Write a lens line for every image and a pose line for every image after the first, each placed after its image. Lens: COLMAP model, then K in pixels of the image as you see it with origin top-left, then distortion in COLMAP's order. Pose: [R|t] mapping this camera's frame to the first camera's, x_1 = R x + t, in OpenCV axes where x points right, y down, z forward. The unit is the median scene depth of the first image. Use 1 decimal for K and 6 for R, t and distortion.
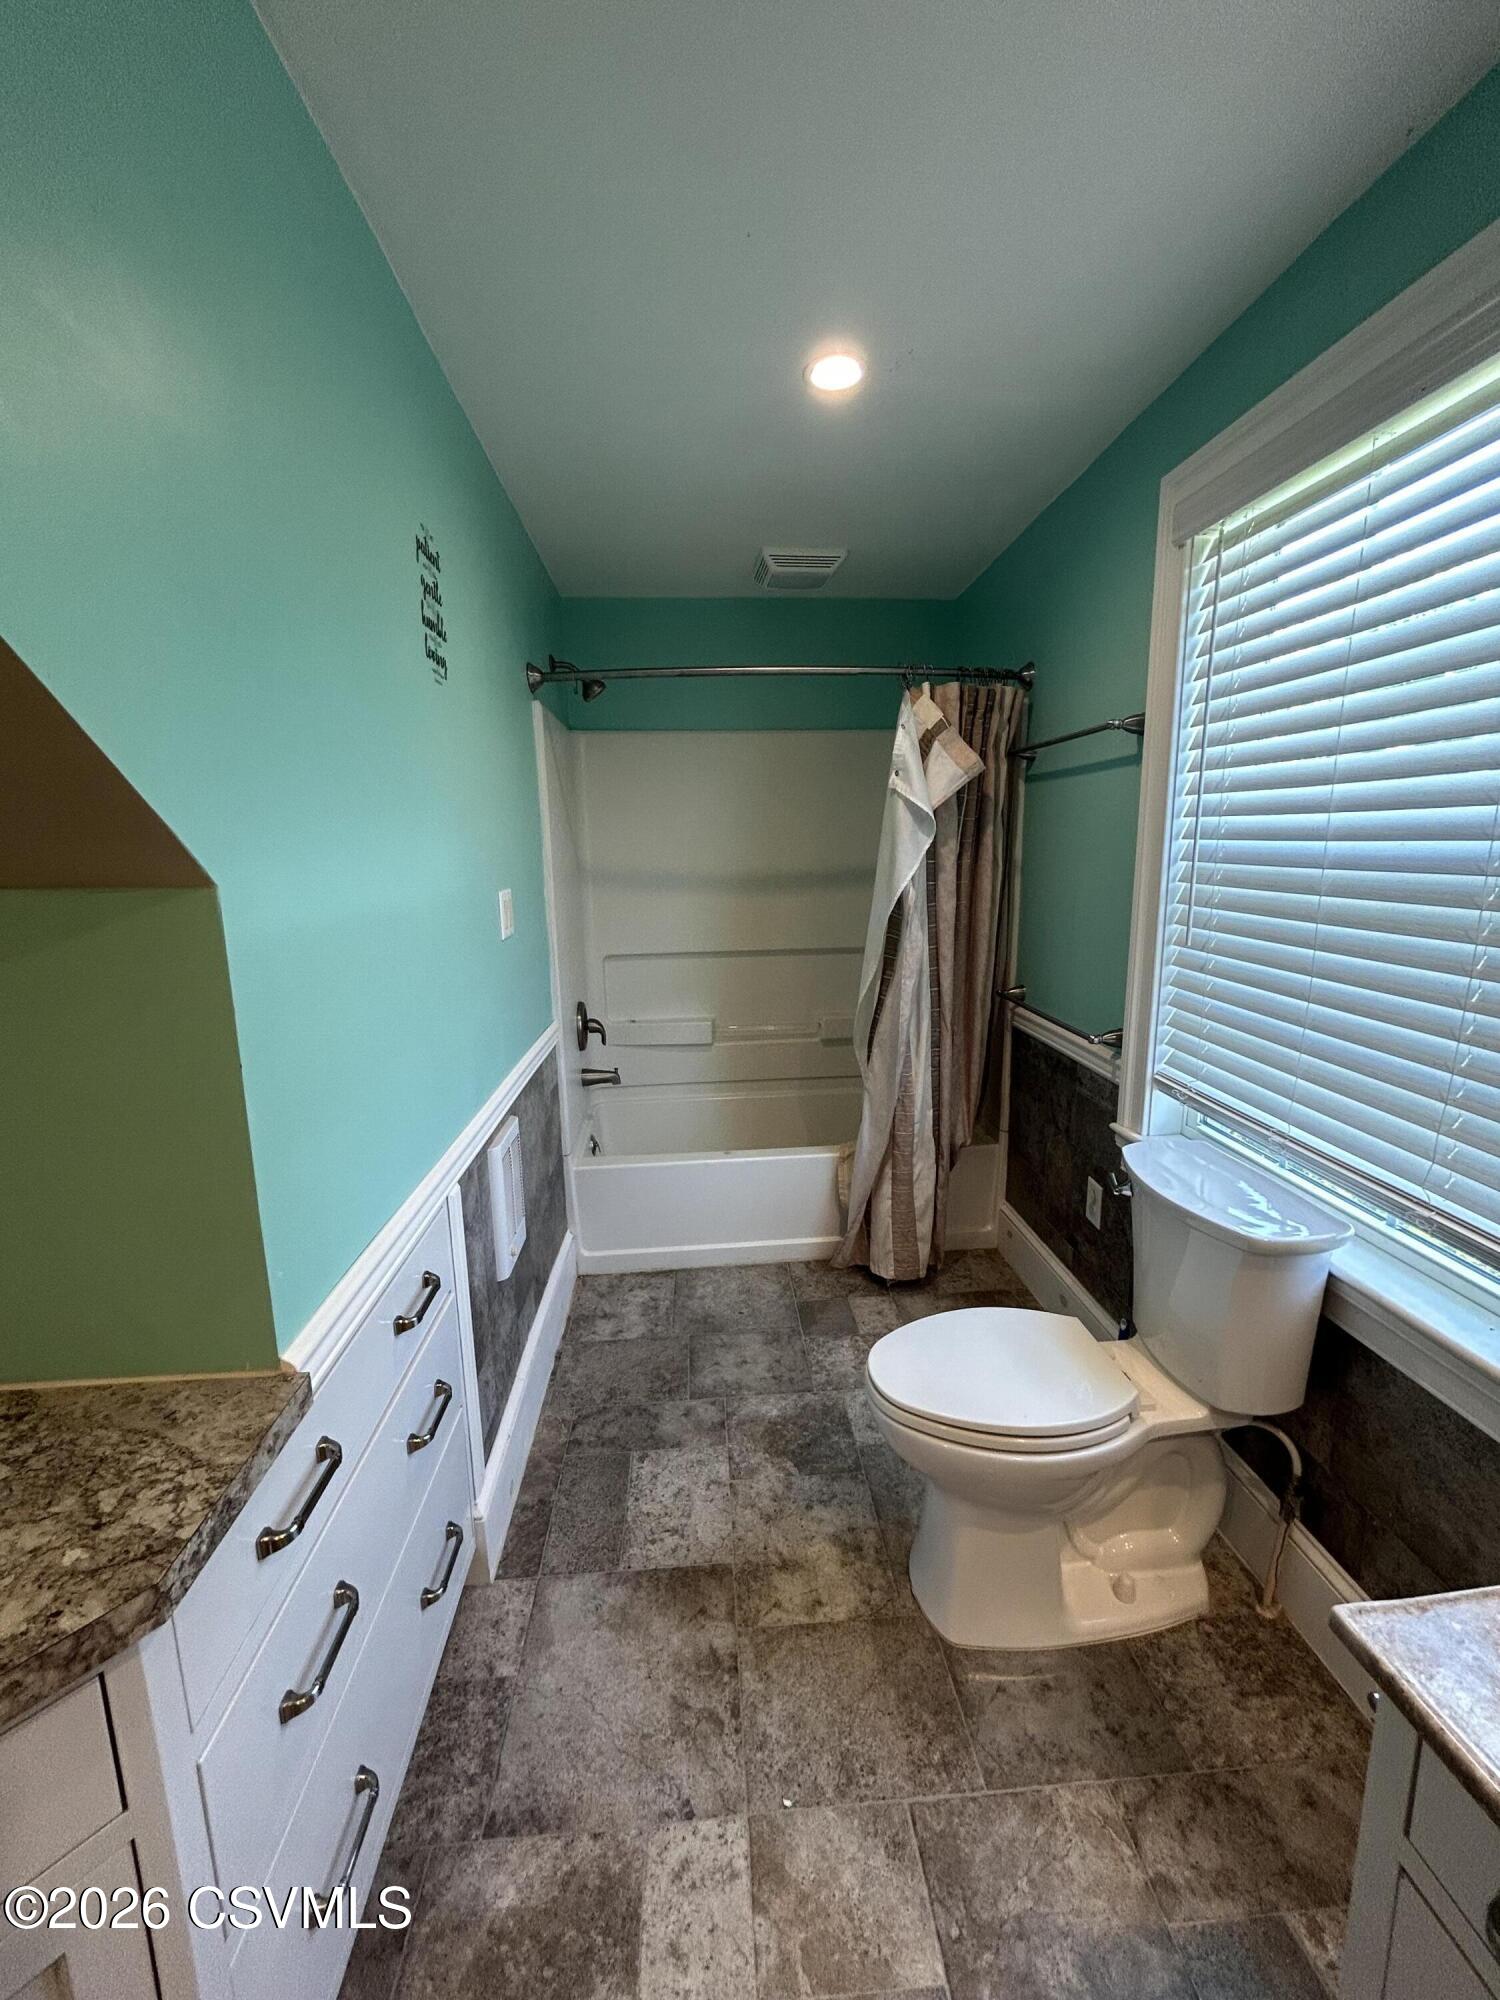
lens RADIAL K [[805.2, 0, 750.5], [0, 805.2, 996.7], [0, 0, 1]] dist [0.001629, 0.000262]
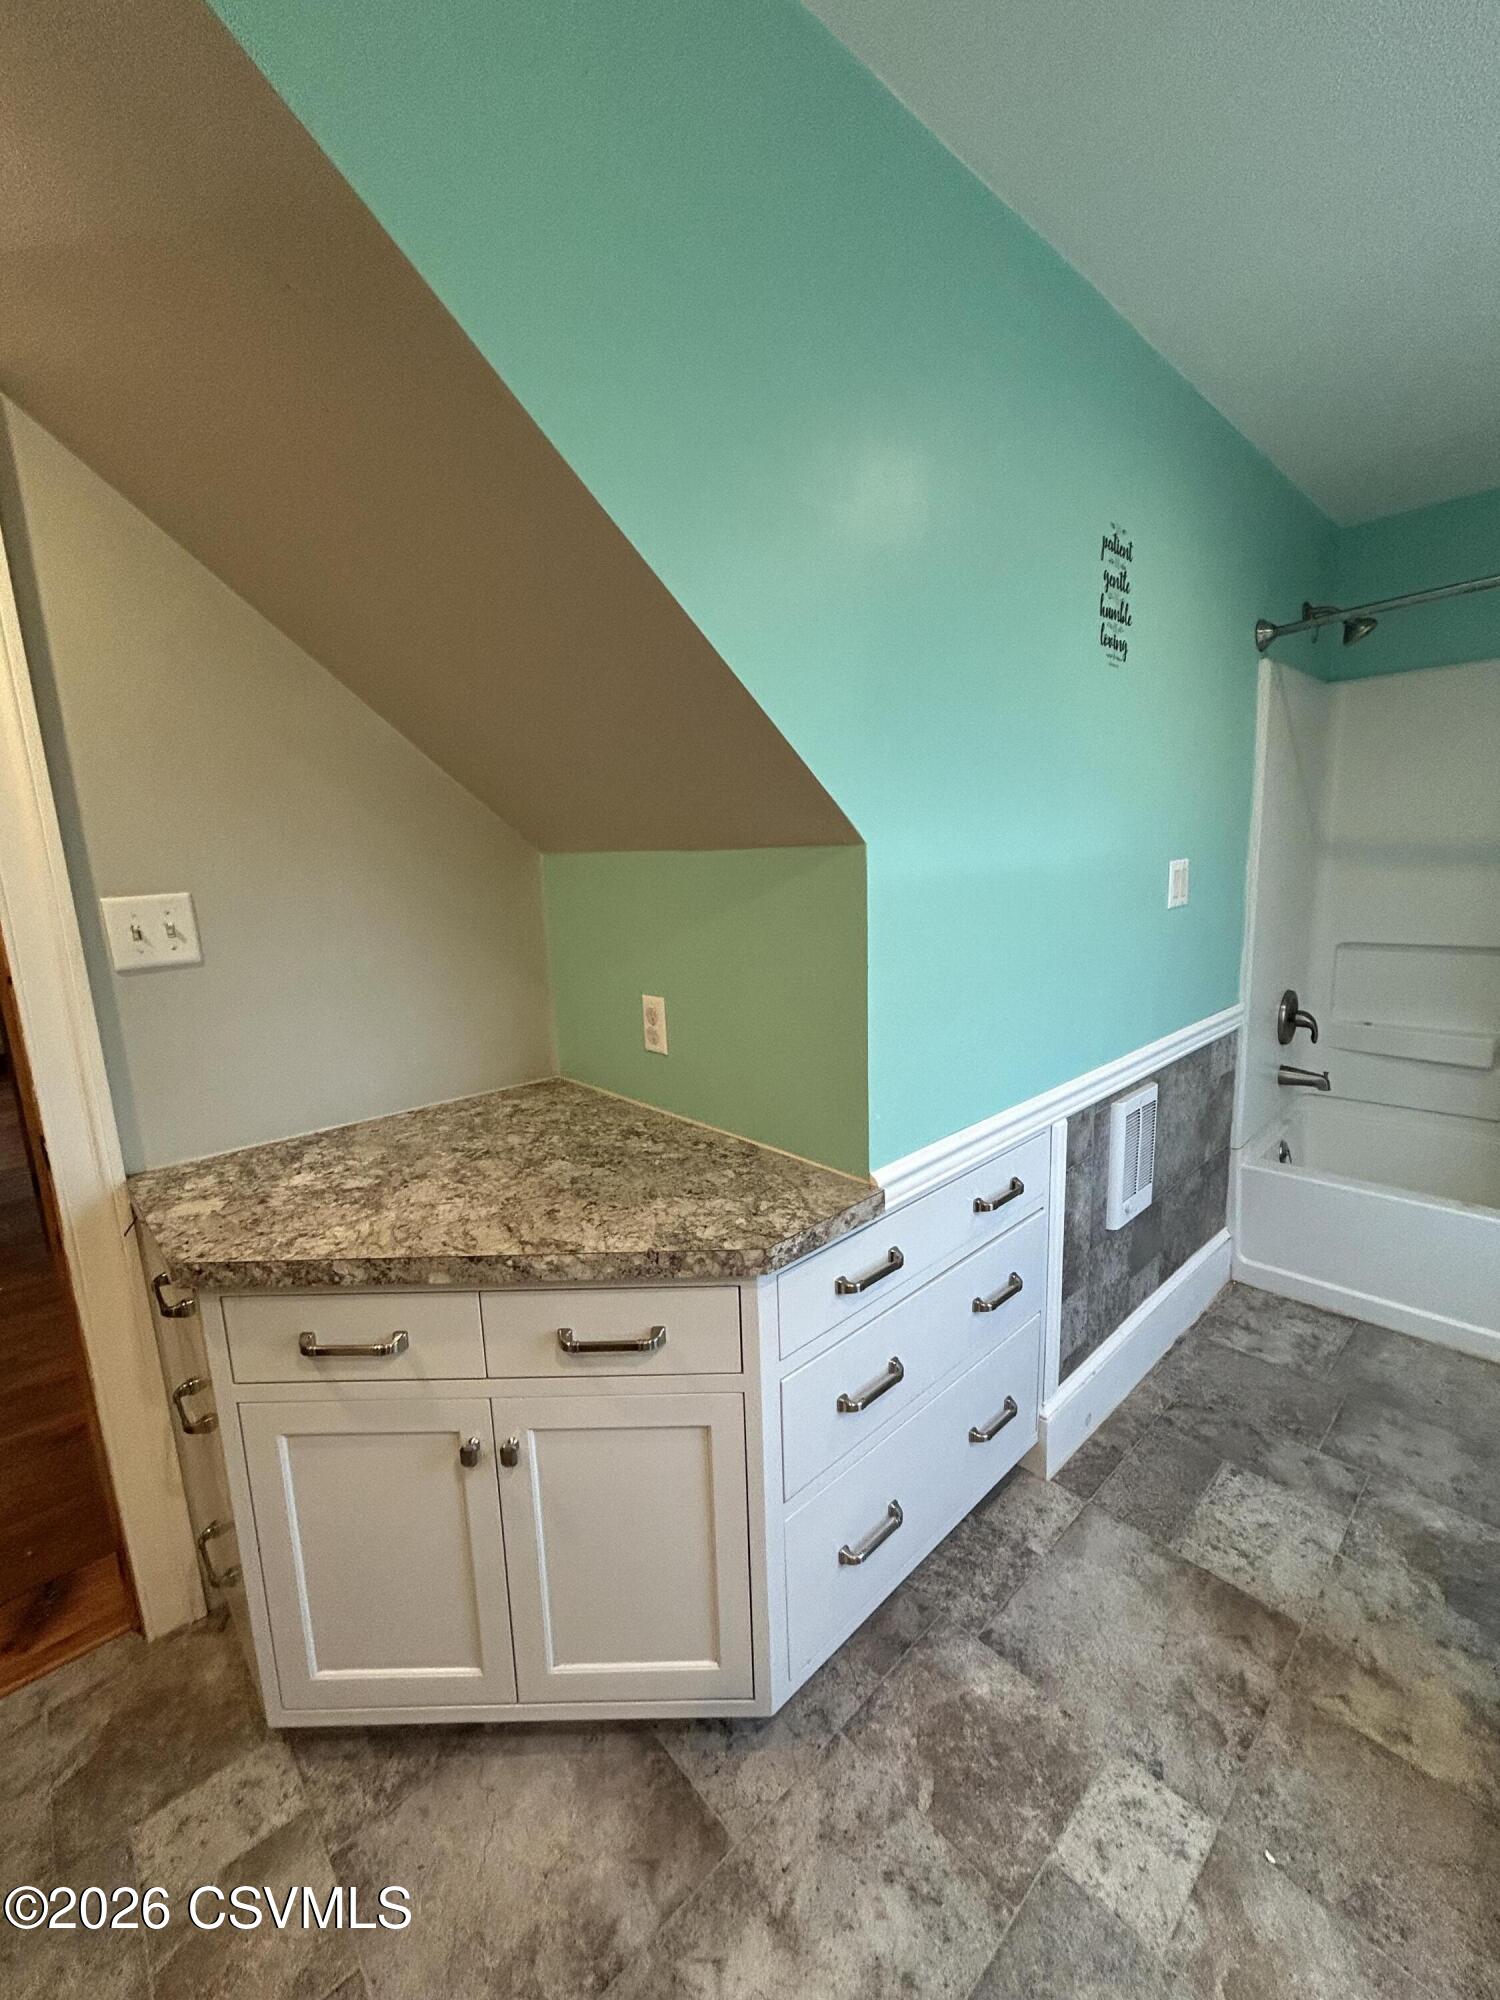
lens RADIAL K [[805.2, 0, 751.2], [0, 805.2, 995.2], [0, 0, 1]] dist [0.001629, 0.000262]
pose [[0.626008, 0.128361, -0.769180, 0.203529], [-0.113828, 0.990836, 0.072711, 0.029667], [0.771464, 0.042036, 0.634882, -0.054917]]
